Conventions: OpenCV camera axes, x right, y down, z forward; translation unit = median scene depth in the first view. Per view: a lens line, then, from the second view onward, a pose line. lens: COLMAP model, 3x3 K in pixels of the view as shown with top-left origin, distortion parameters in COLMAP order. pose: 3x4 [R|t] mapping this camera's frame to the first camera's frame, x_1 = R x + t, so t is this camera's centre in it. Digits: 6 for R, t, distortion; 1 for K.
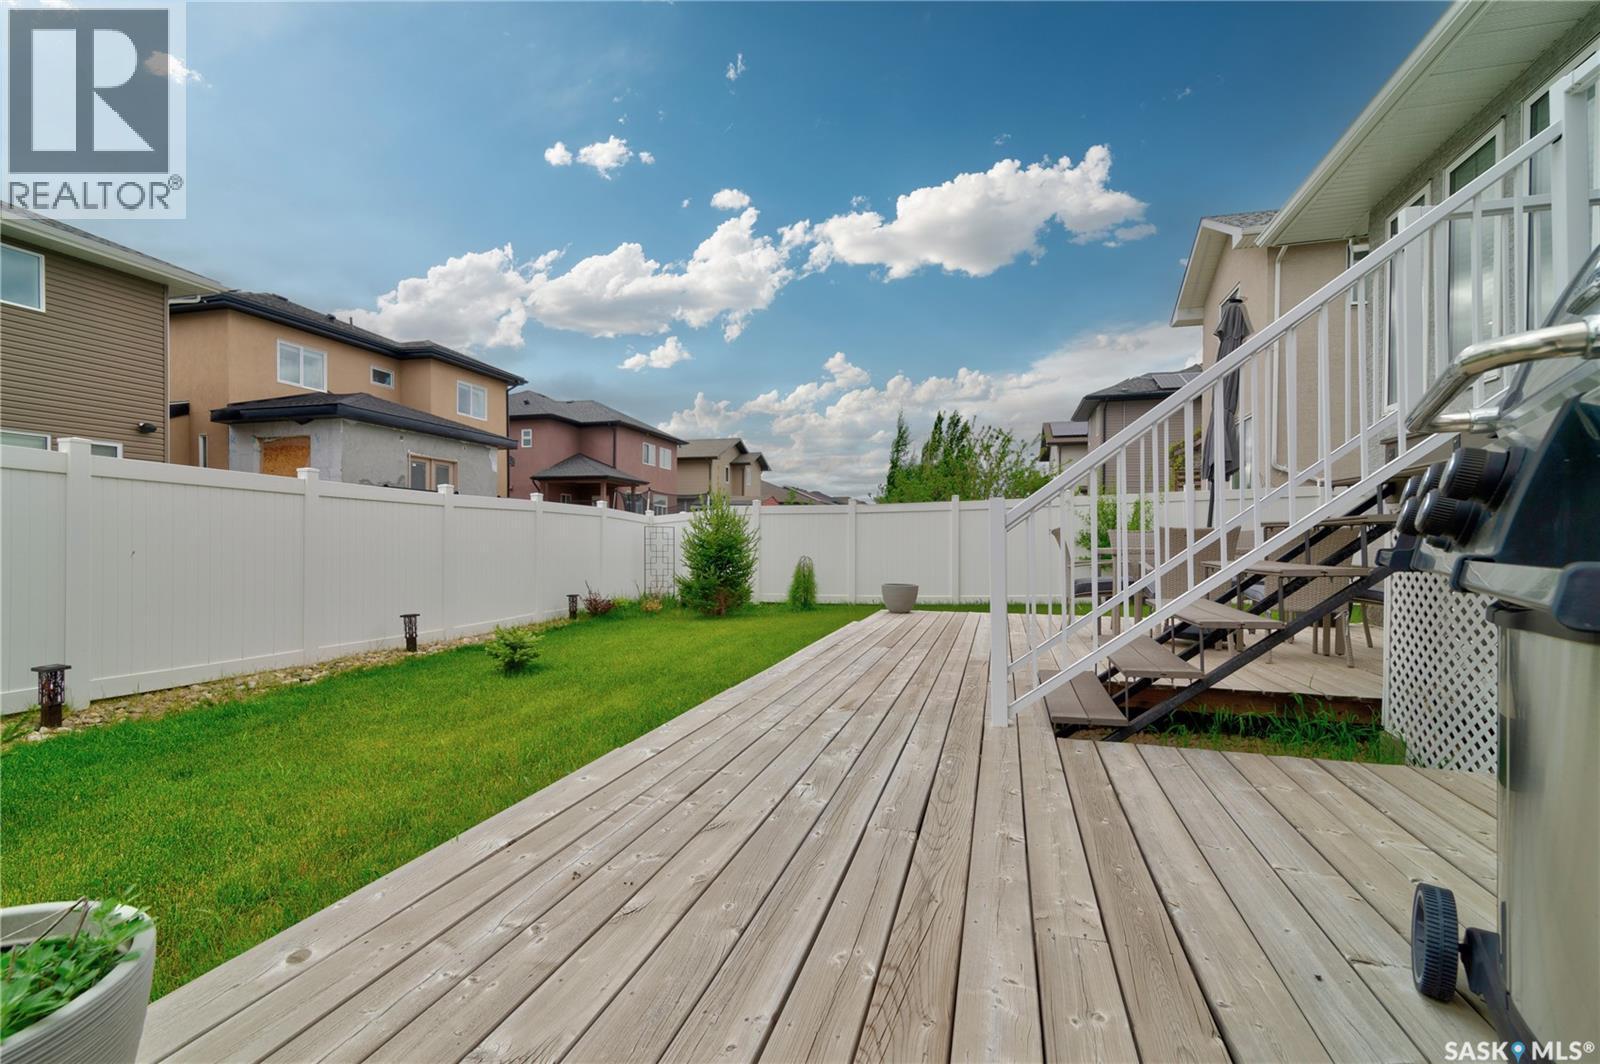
lens RADIAL K [[715.1, 0, 802.8], [0, 715.1, 544.8], [0, 0, 1]] dist [-0.000744, -0.000418]
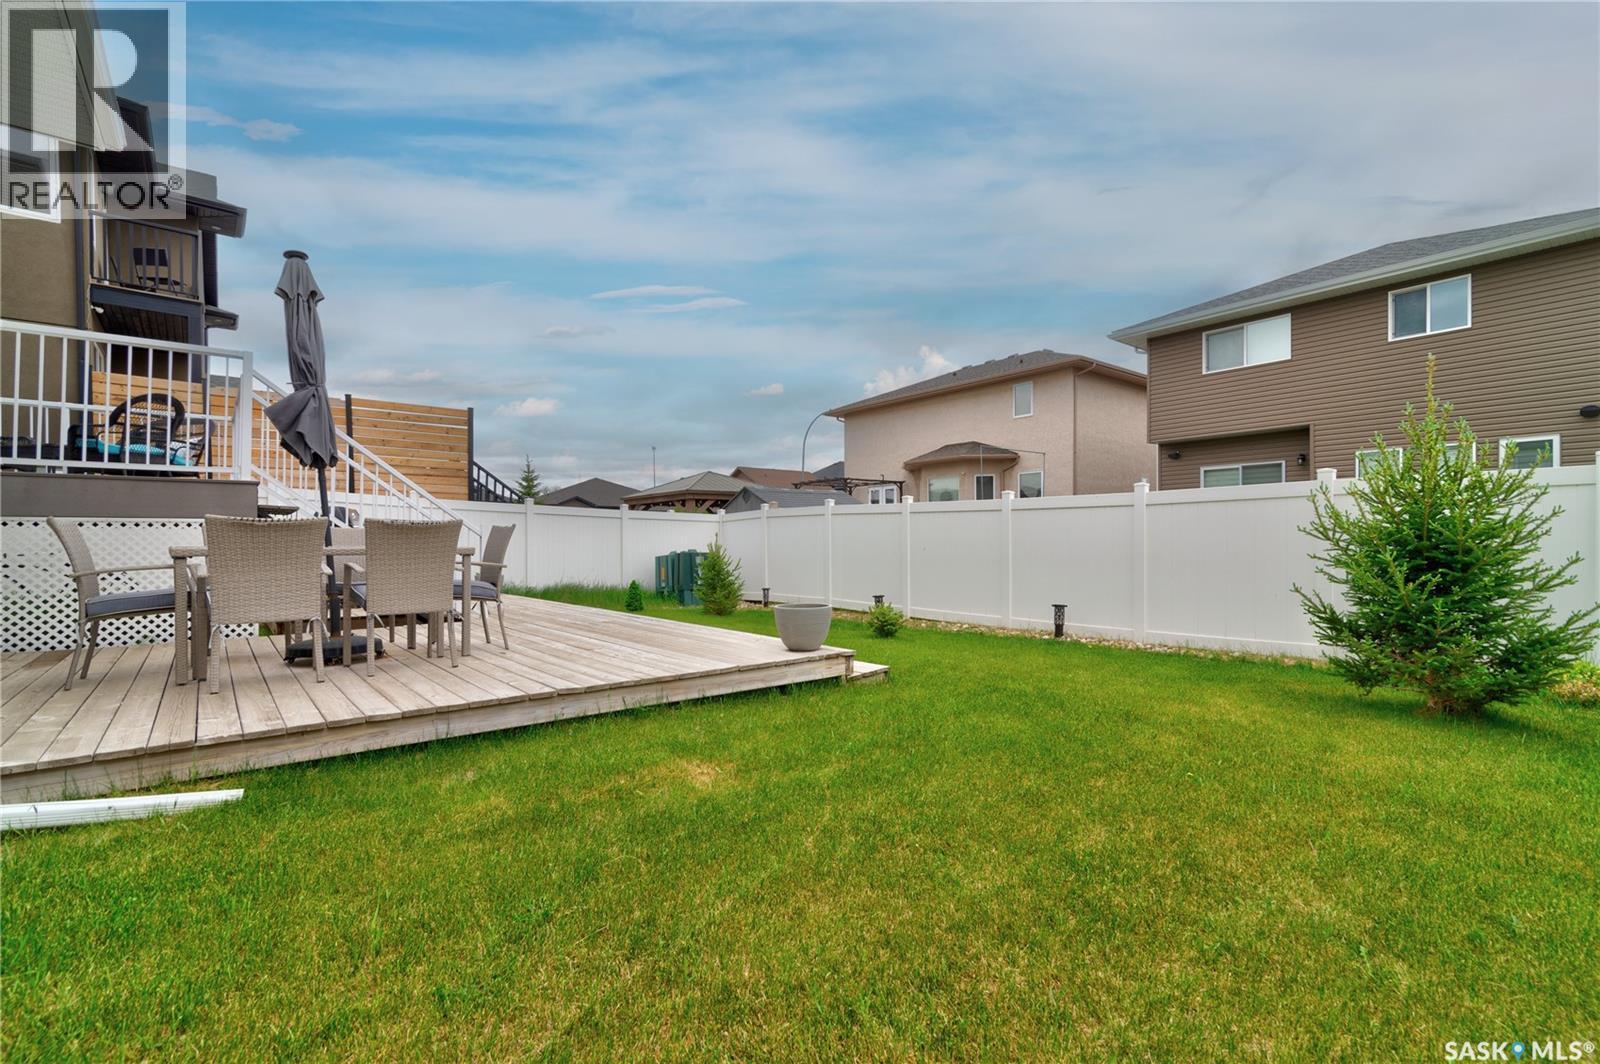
lens RADIAL K [[715.1, 0, 802.8], [0, 715.1, 544.8], [0, 0, 1]] dist [-0.000744, -0.000418]
pose [[-0.573195, -0.003806, -0.819410, 0.205385], [-0.000214, 0.999990, -0.004495, 0.002103], [0.819419, -0.002401, -0.573190, 0.432309]]
